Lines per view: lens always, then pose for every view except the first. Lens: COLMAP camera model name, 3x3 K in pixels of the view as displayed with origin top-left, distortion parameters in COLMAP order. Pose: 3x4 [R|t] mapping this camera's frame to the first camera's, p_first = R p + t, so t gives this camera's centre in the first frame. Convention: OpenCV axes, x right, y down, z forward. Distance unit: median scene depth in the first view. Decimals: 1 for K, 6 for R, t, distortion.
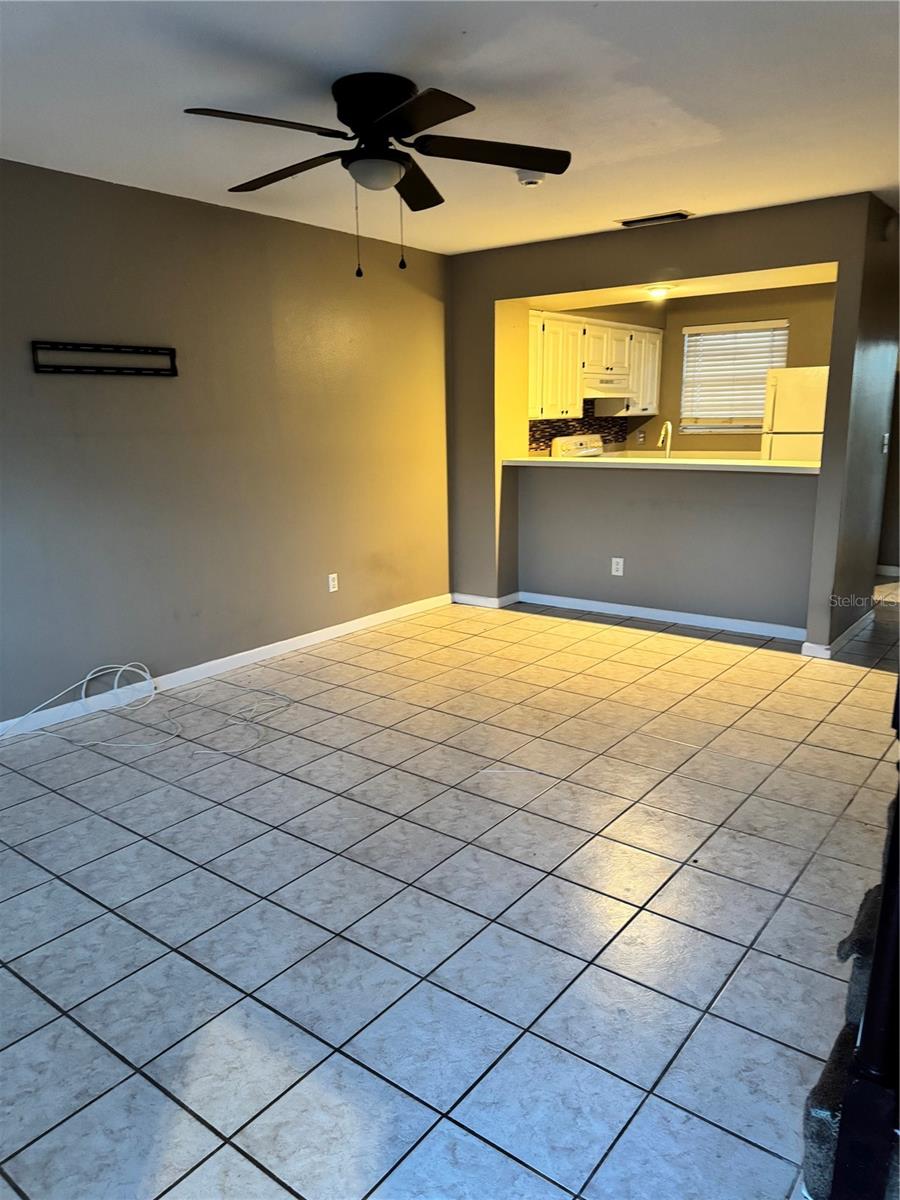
lens RADIAL K [[841.8, 0, 460.7], [0, 841.8, 600.3], [0, 0, 1]] dist [0.070779, -0.086045]
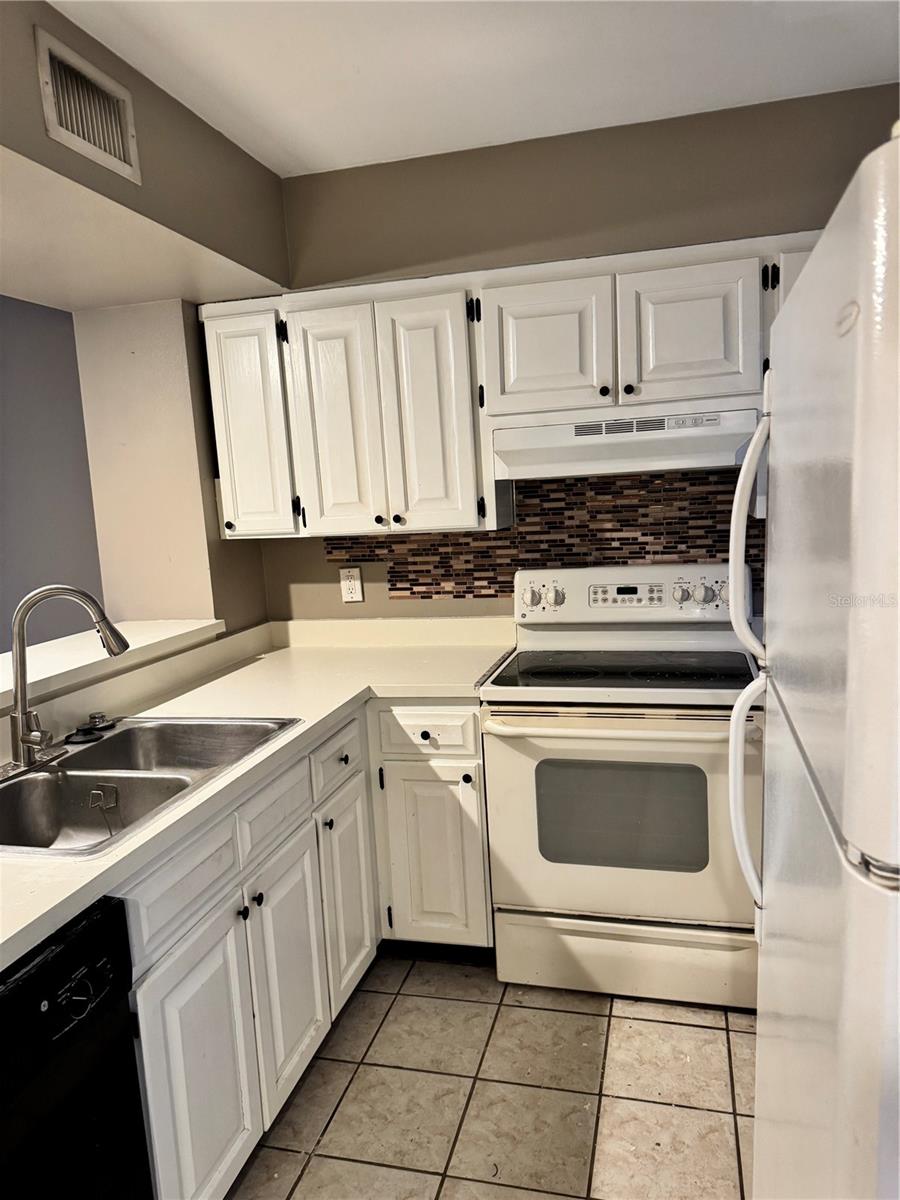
lens RADIAL K [[841.8, 0, 460.7], [0, 841.8, 600.3], [0, 0, 1]] dist [0.070779, -0.086045]
pose [[0.395654, 0.131565, -0.908927, 0.897471], [-0.154350, 0.985134, 0.075408, -0.390061], [0.905336, 0.110458, 0.410080, 1.540847]]
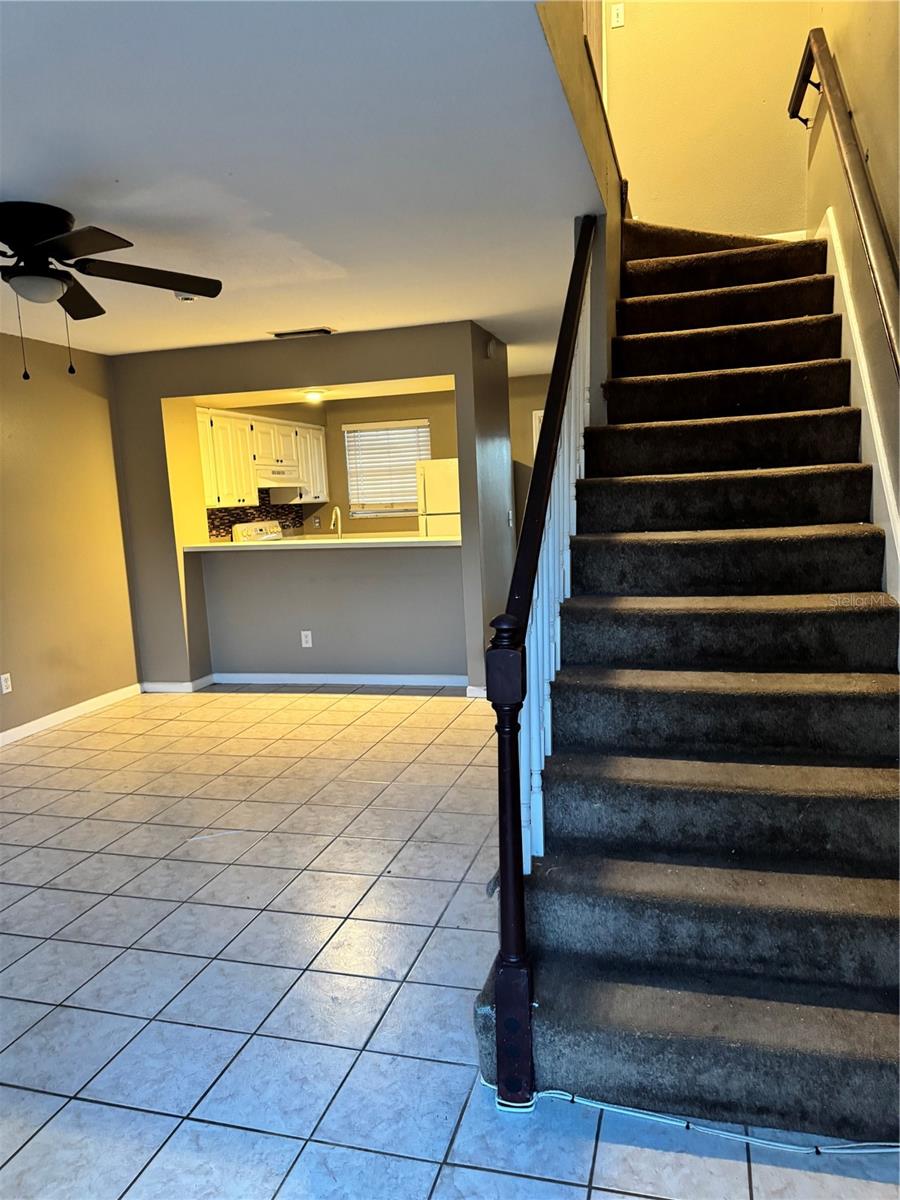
lens RADIAL K [[819.2, 0, 473.4], [0, 819.2, 618.9], [0, 0, 1]] dist [0.055026, -0.079990]
pose [[0.924405, -0.082508, 0.372381, -0.009650], [0.110539, 0.992375, -0.054526, 0.026830], [-0.365043, 0.091566, 0.926477, -0.103416]]
